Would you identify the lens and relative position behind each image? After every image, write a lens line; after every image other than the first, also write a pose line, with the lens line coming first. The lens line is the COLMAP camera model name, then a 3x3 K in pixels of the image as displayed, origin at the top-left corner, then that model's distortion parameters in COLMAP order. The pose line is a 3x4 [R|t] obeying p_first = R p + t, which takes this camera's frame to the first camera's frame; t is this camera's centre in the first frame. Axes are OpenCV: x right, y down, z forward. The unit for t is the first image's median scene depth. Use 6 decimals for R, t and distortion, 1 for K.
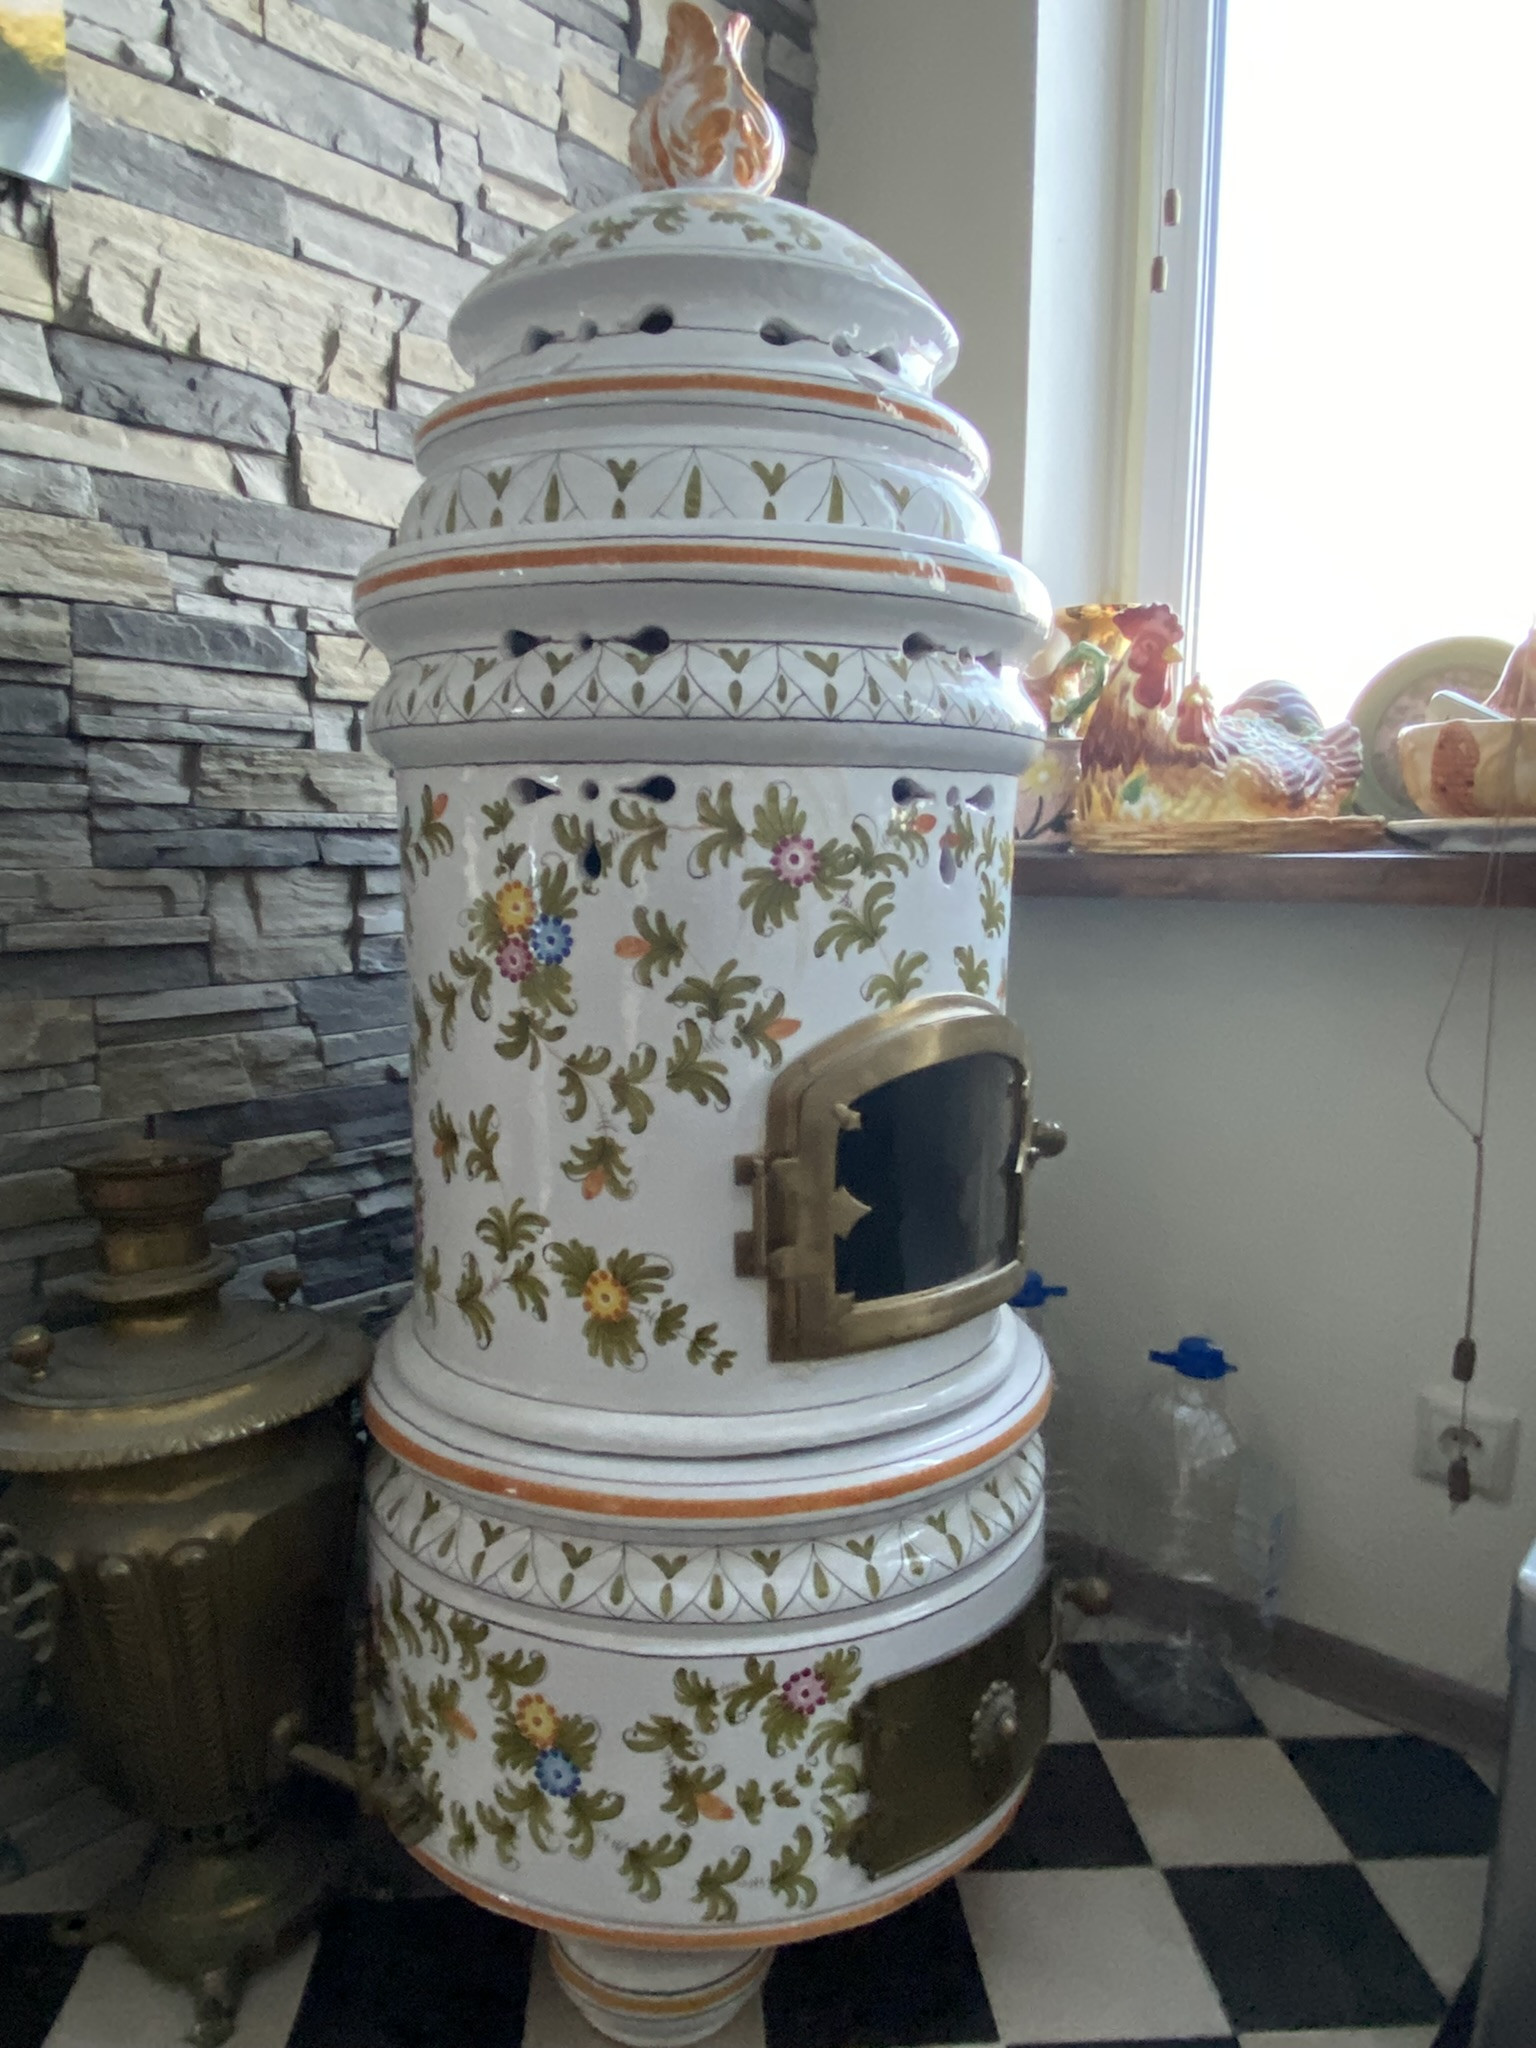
lens RADIAL K [[1391.2, 0, 768.0], [0, 1391.2, 1024.0], [0, 0, 1]] dist [0.060805, -0.061847]
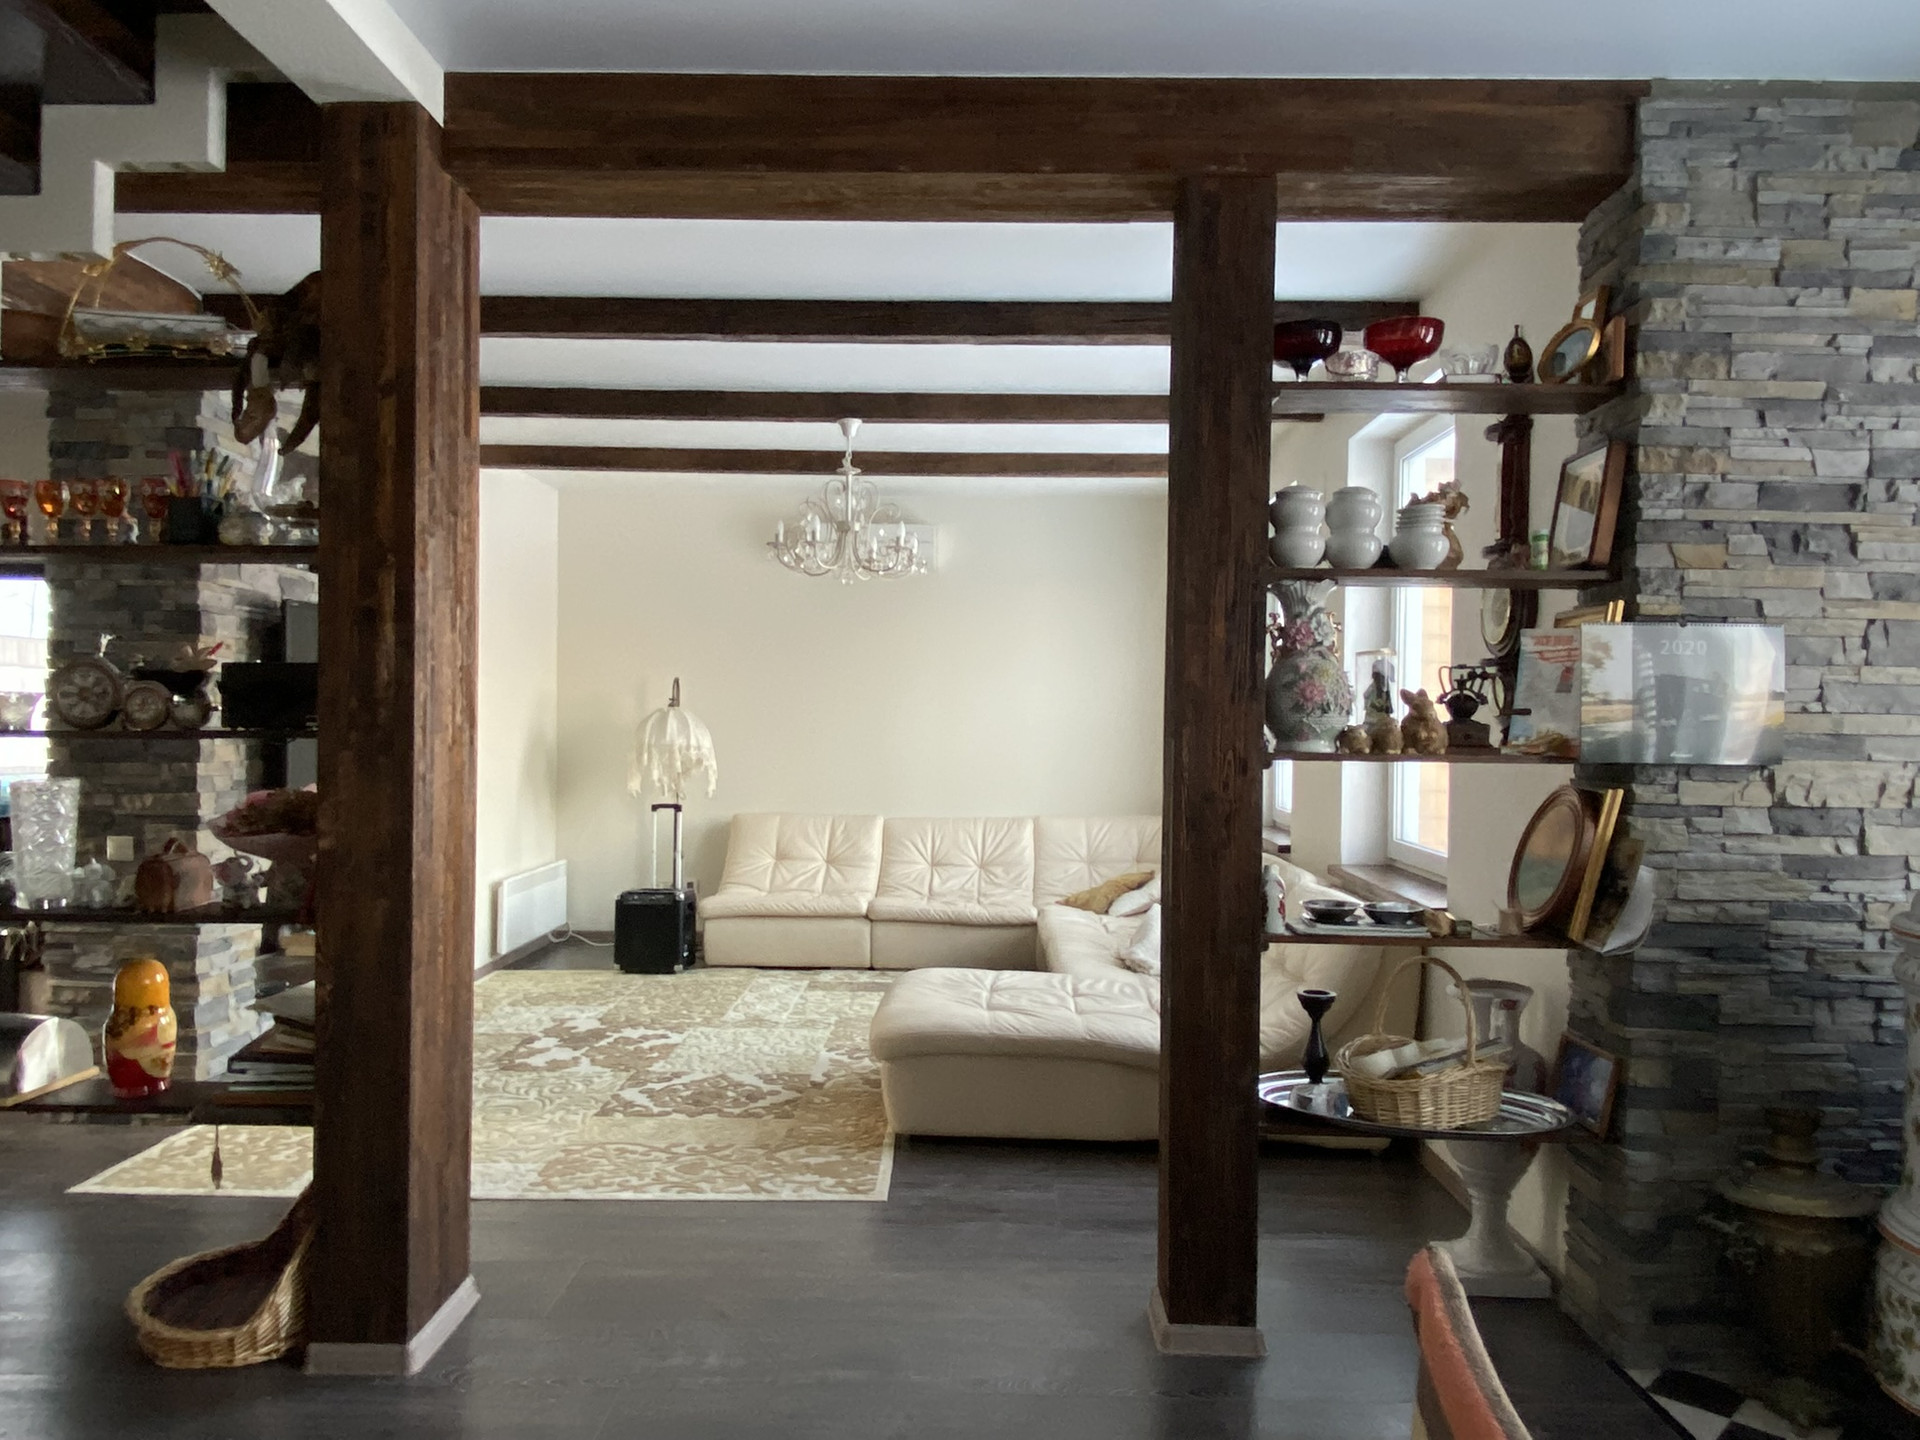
lens RADIAL K [[1304.3, 0, 963.1], [0, 1304.3, 745.6], [0, 0, 1]] dist [0.060805, -0.061847]
pose [[0.658162, 0.014030, -0.752746, 0.395646], [-0.108890, 0.991088, -0.076735, -0.213905], [0.744960, 0.132471, 0.653824, -1.820433]]
